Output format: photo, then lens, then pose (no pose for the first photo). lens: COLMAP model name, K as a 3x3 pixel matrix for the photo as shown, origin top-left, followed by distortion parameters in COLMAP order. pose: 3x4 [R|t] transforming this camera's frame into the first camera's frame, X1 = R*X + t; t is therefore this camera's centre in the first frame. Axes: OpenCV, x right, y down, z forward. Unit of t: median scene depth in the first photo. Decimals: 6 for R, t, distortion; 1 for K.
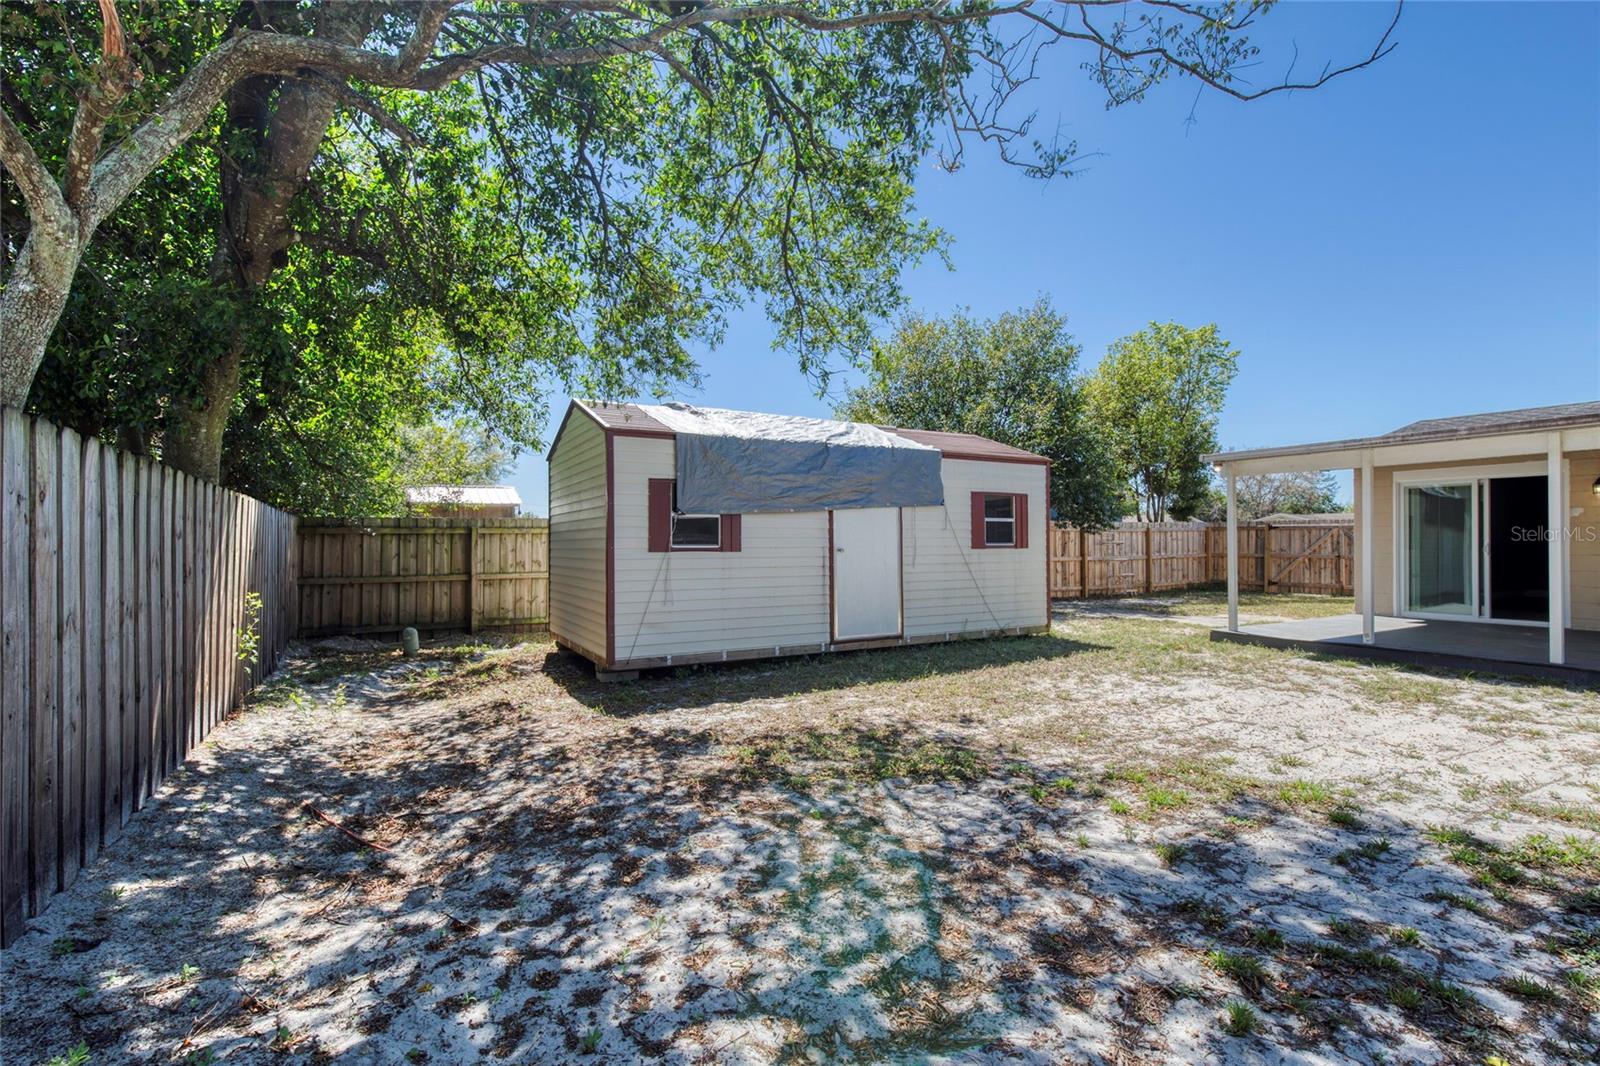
lens RADIAL K [[740.1, 0, 800.0], [0, 740.1, 533.0], [0, 0, 1]] dist [-0.018887, 0.007720]
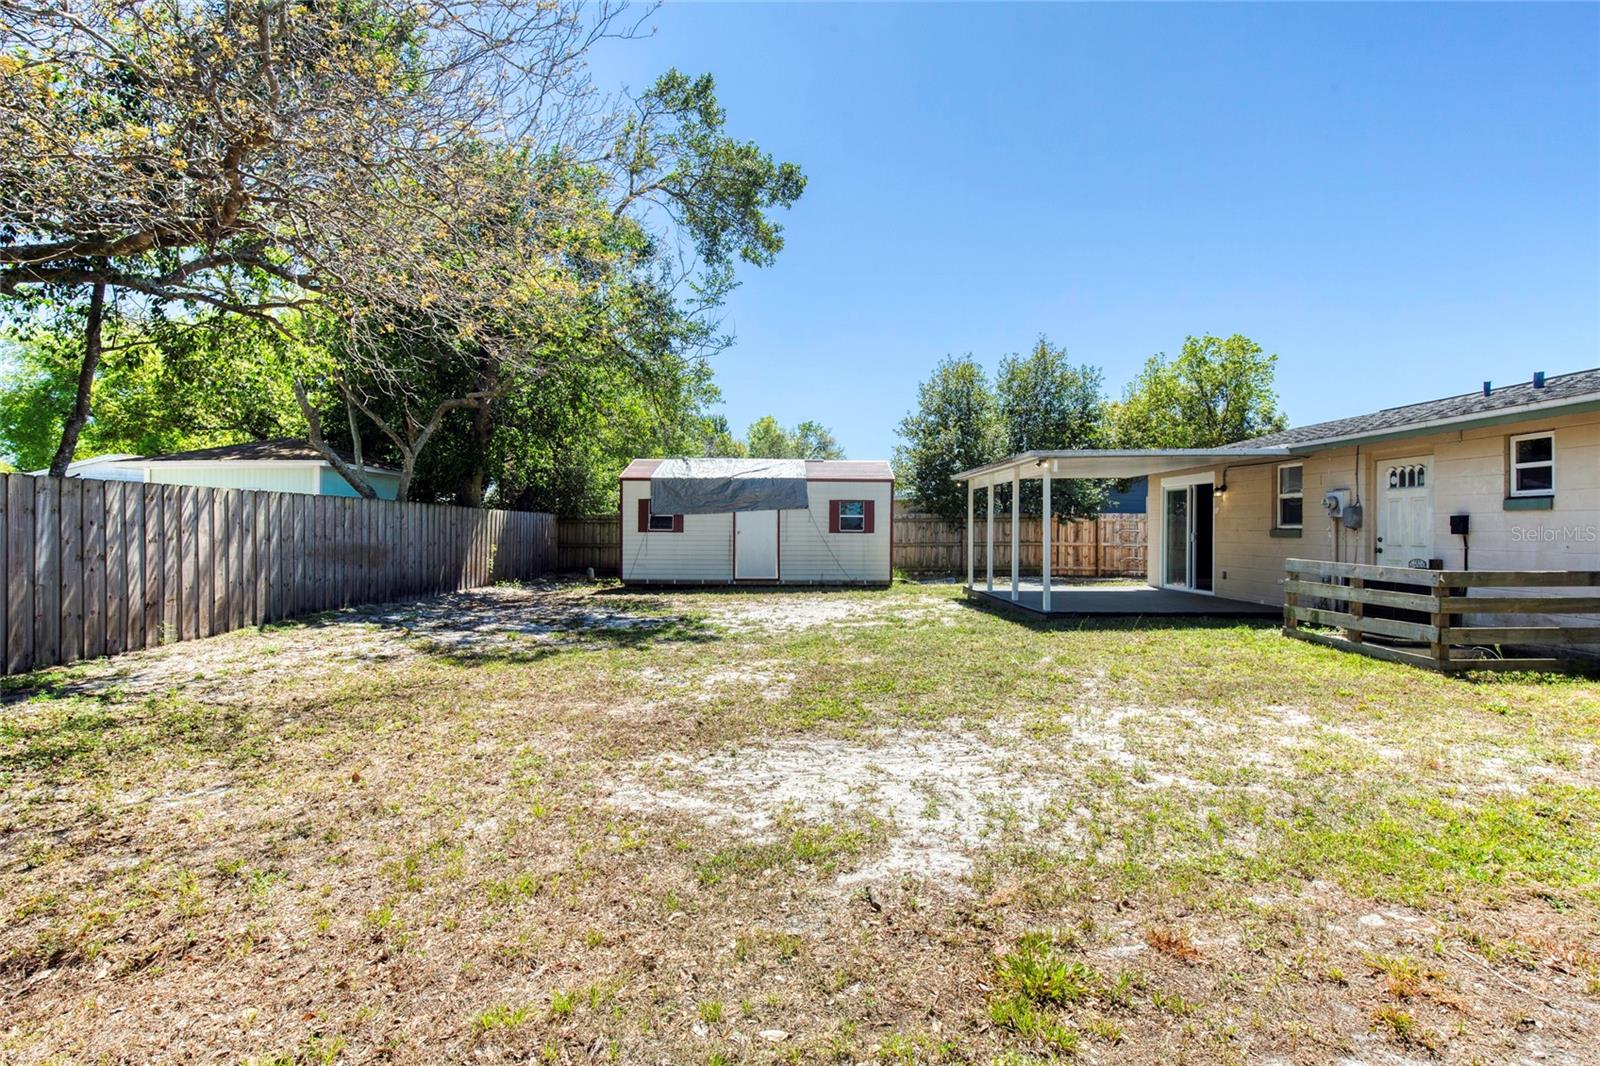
lens RADIAL K [[740.1, 0, 800.0], [0, 740.1, 533.0], [0, 0, 1]] dist [-0.018887, 0.007720]
pose [[0.874362, 0.010809, -0.485153, 1.543741], [-0.001816, 0.999818, 0.019002, -0.017092], [0.485270, -0.015734, 0.874223, -0.849322]]
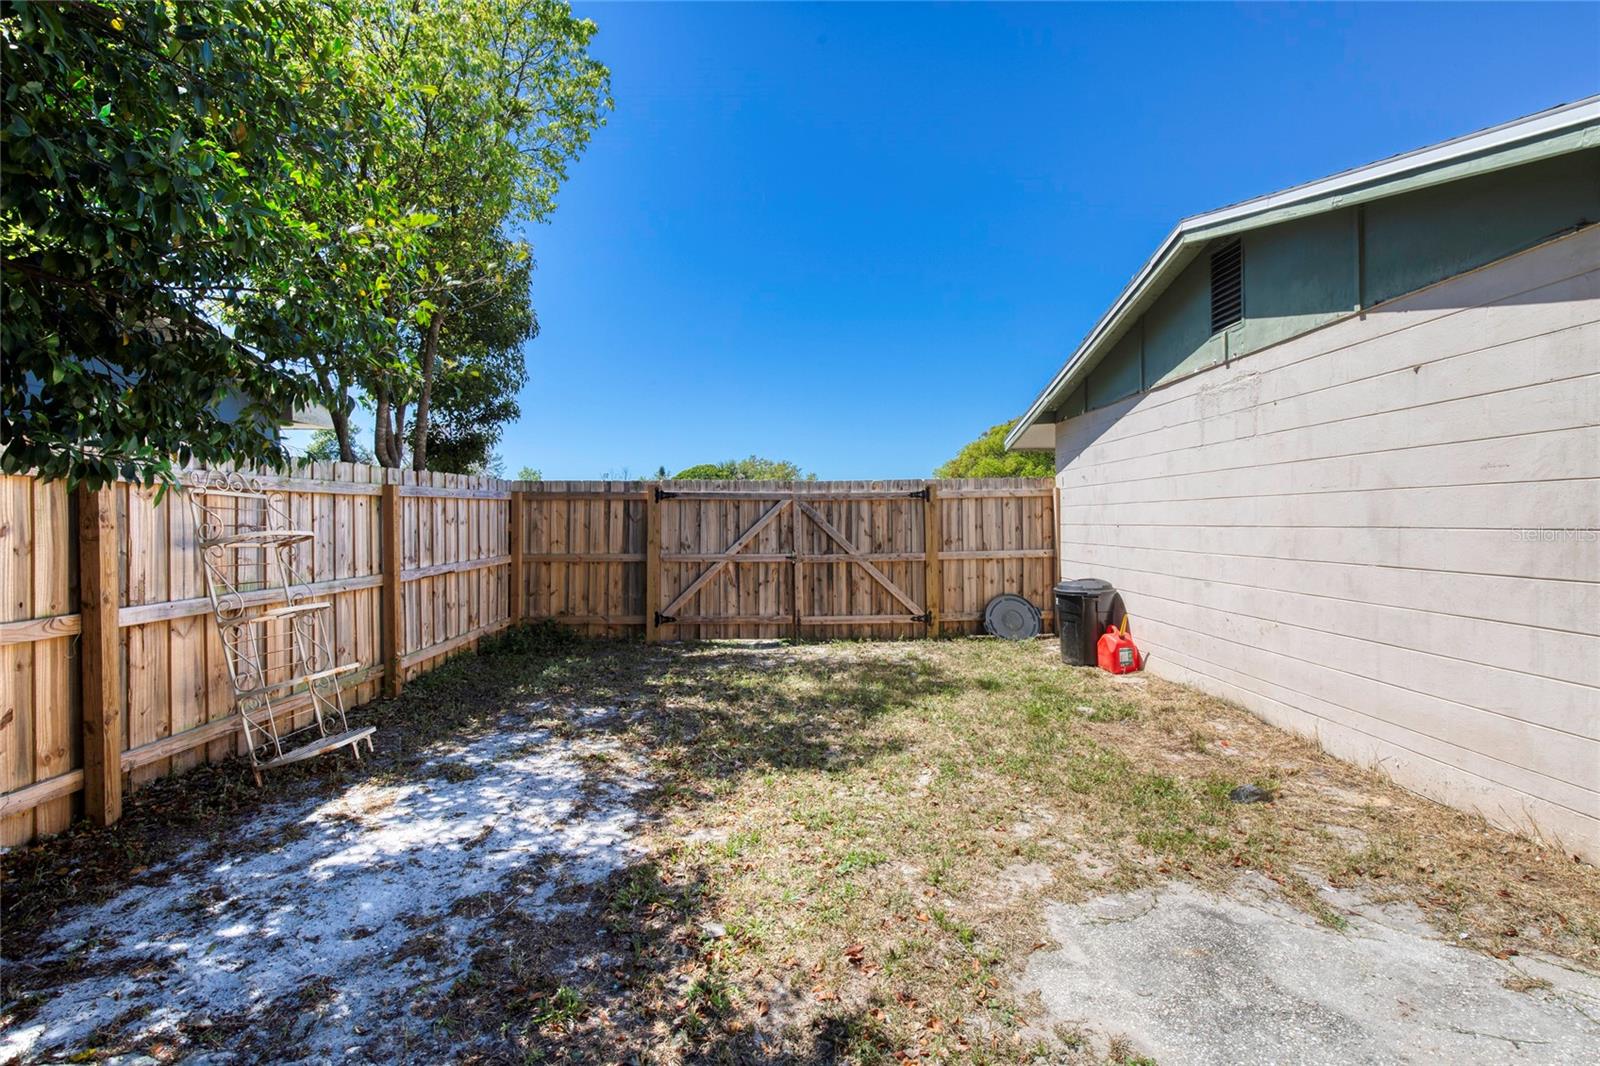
lens RADIAL K [[740.1, 0, 800.0], [0, 740.1, 533.0], [0, 0, 1]] dist [-0.018887, 0.007720]
pose [[0.499617, -0.013195, 0.866146, 0.882242], [-0.011157, 0.999703, 0.021666, 0.013723], [-0.866174, -0.020488, 0.499322, 2.107964]]
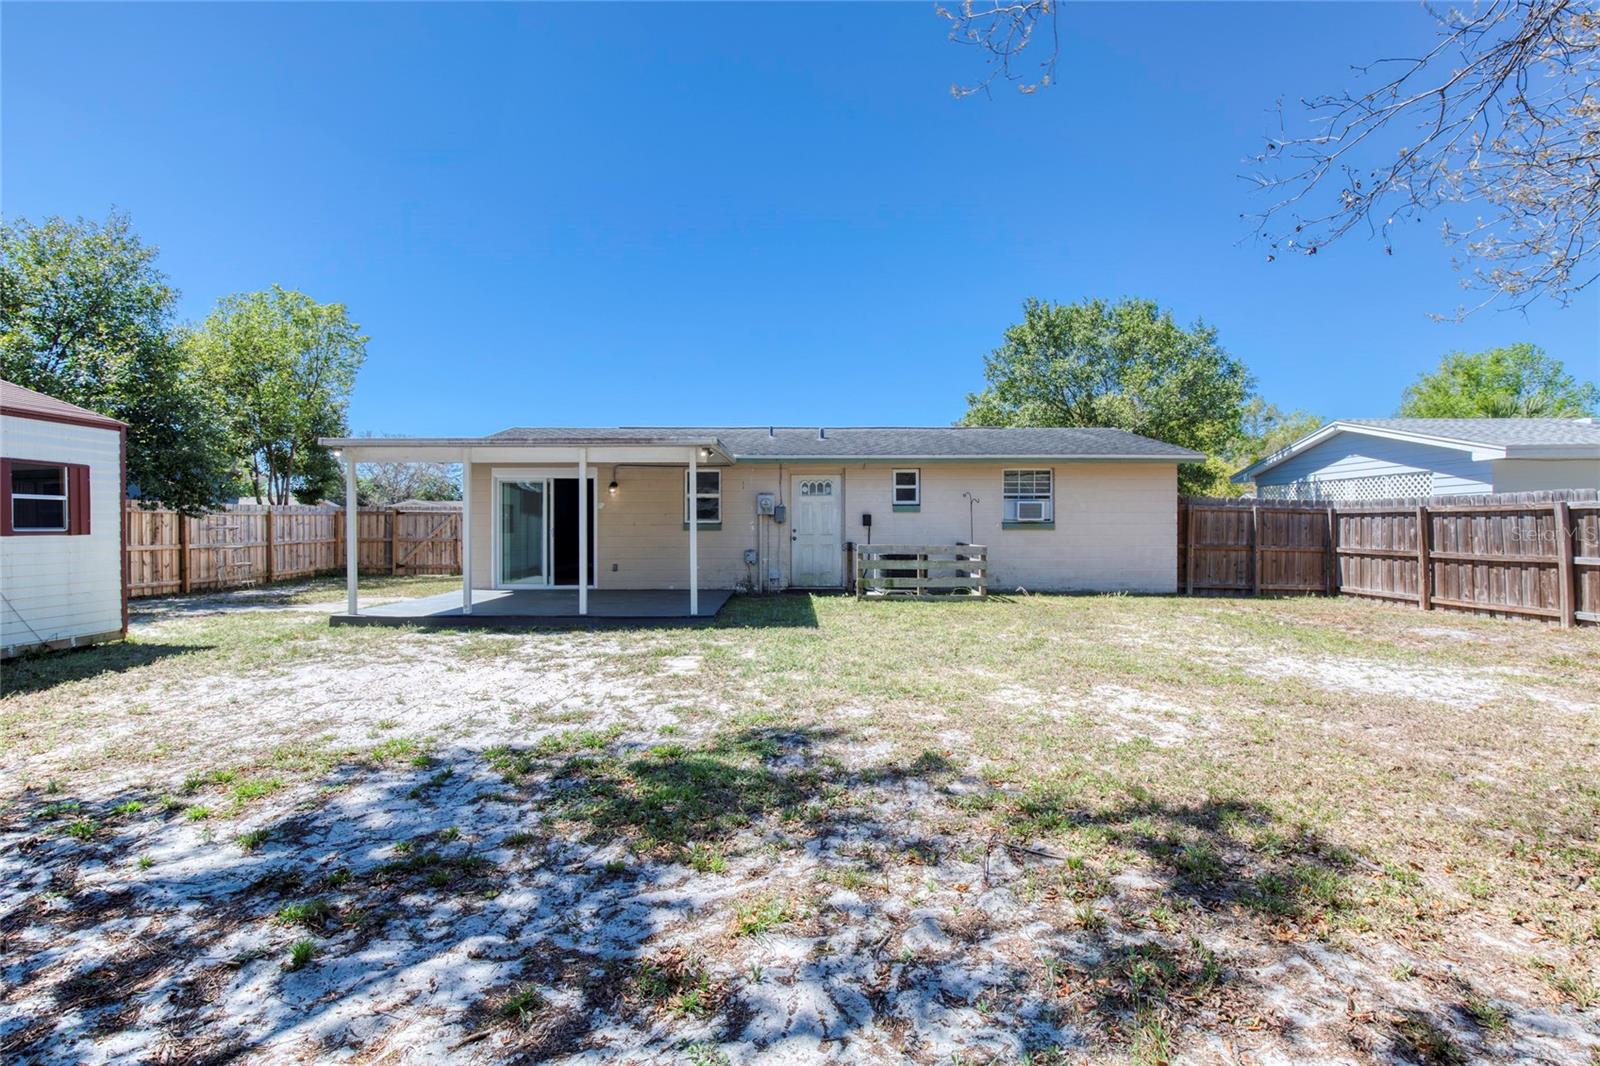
lens RADIAL K [[748.6, 0, 798.0], [0, 748.6, 535.6], [0, 0, 1]] dist [-0.021361, 0.007858]
pose [[0.494831, -0.009984, 0.868932, -0.000262], [-0.011117, 0.999779, 0.017818, -0.001590], [-0.868918, -0.018477, 0.494611, -0.058370]]
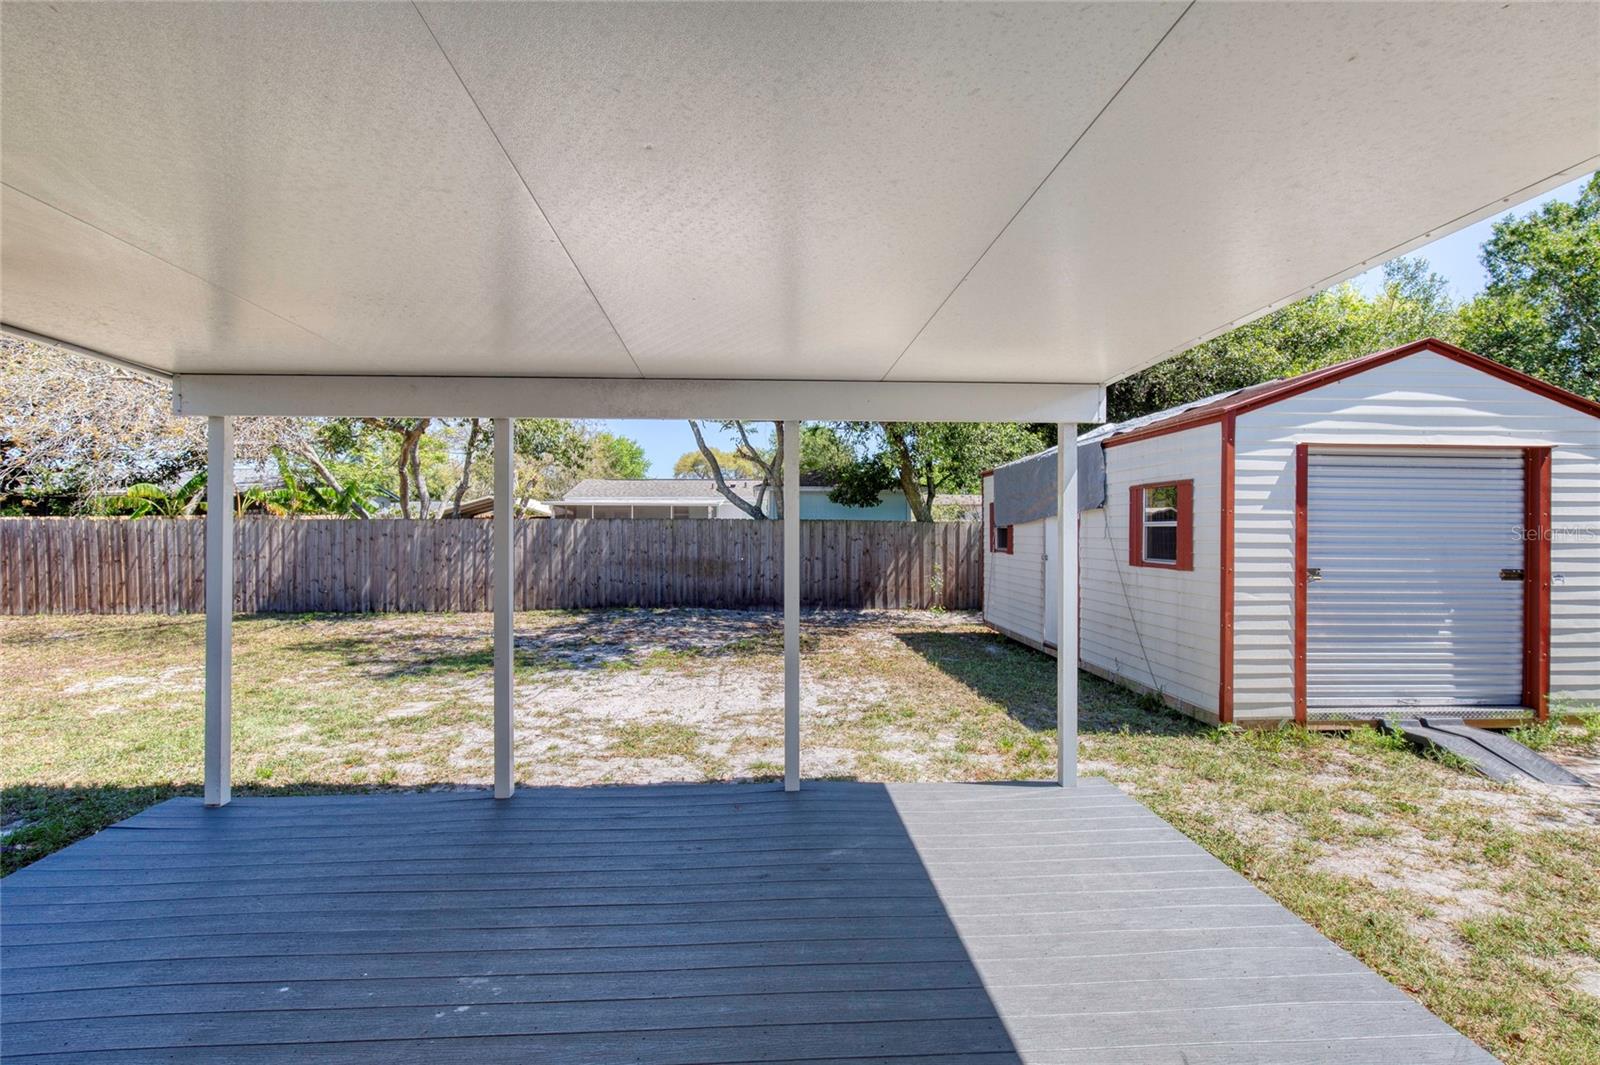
lens RADIAL K [[748.6, 0, 798.0], [0, 748.6, 535.1], [0, 0, 1]] dist [-0.021361, 0.007858]
pose [[-0.436879, 0.010564, -0.899458, 1.559057], [0.015033, 0.999877, 0.004442, -0.024678], [0.899395, -0.011581, -0.436984, 1.562288]]
